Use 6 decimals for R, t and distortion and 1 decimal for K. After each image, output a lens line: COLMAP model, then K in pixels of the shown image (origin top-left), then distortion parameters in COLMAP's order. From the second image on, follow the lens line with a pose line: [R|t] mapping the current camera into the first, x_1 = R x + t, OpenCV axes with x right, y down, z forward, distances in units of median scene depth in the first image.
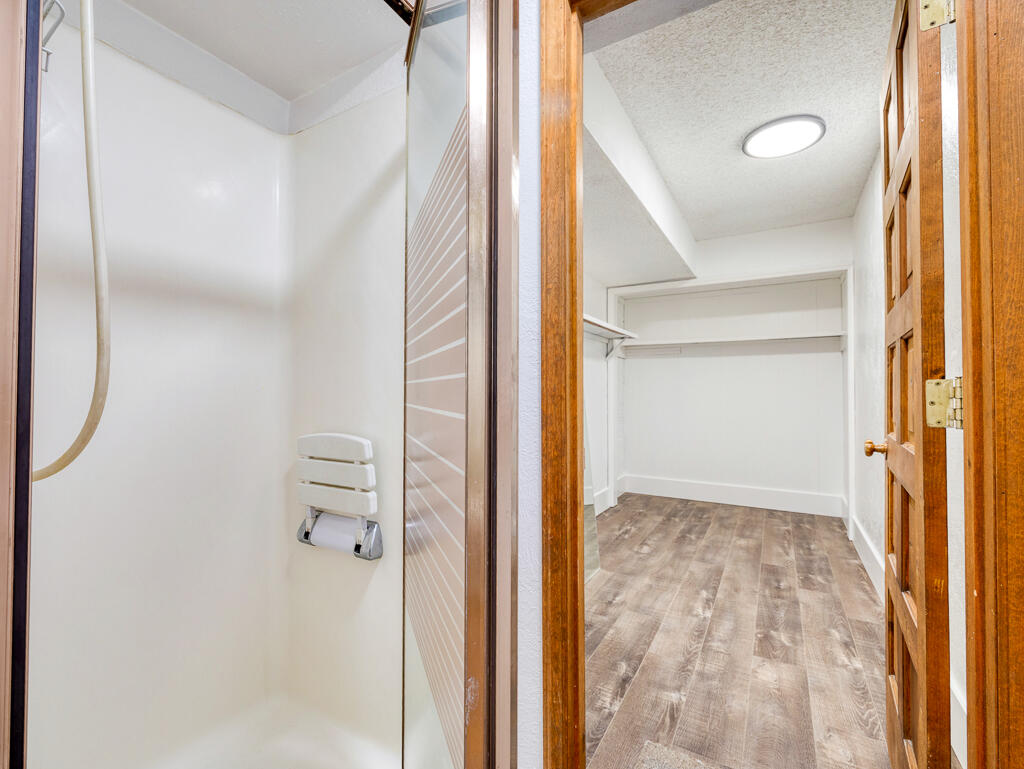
lens RADIAL K [[438.3, 0, 510.8], [0, 438.3, 379.3], [0, 0, 1]] dist [0.000730, -0.000111]
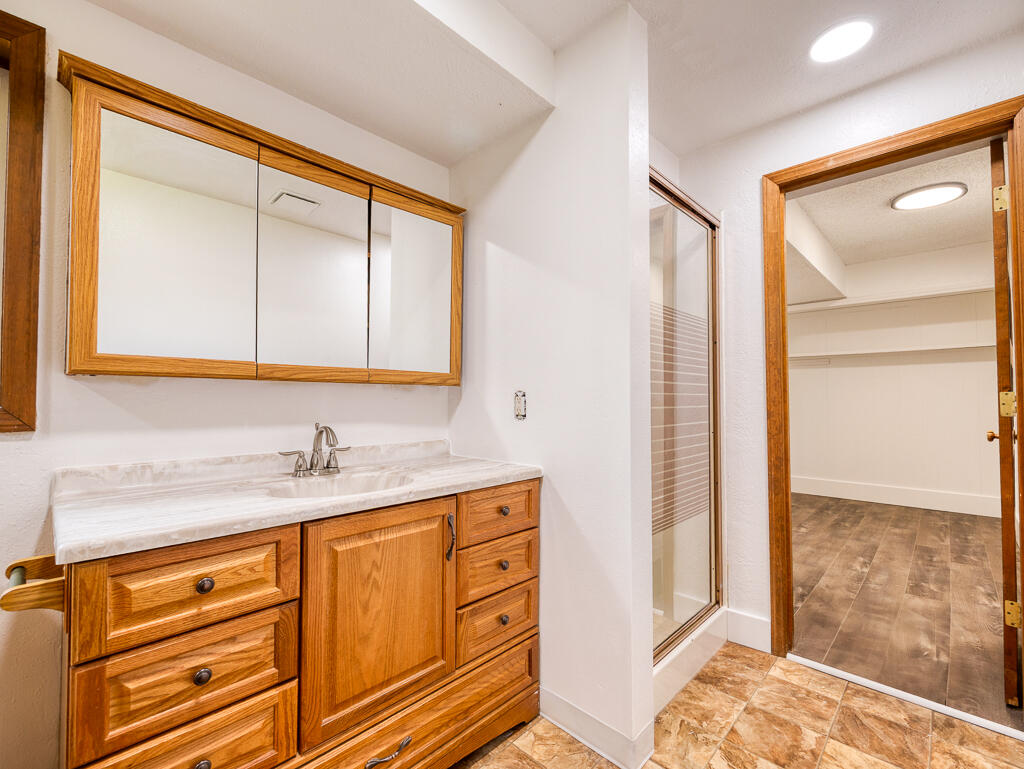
lens RADIAL K [[441.9, 0, 512.0], [0, 441.9, 384.5], [0, 0, 1]] dist [-0.004757, -0.000717]
pose [[0.972515, -0.009871, -0.232631, -0.229634], [0.008260, 0.999935, -0.007898, -0.011638], [0.232694, 0.005760, 0.972533, -0.454567]]
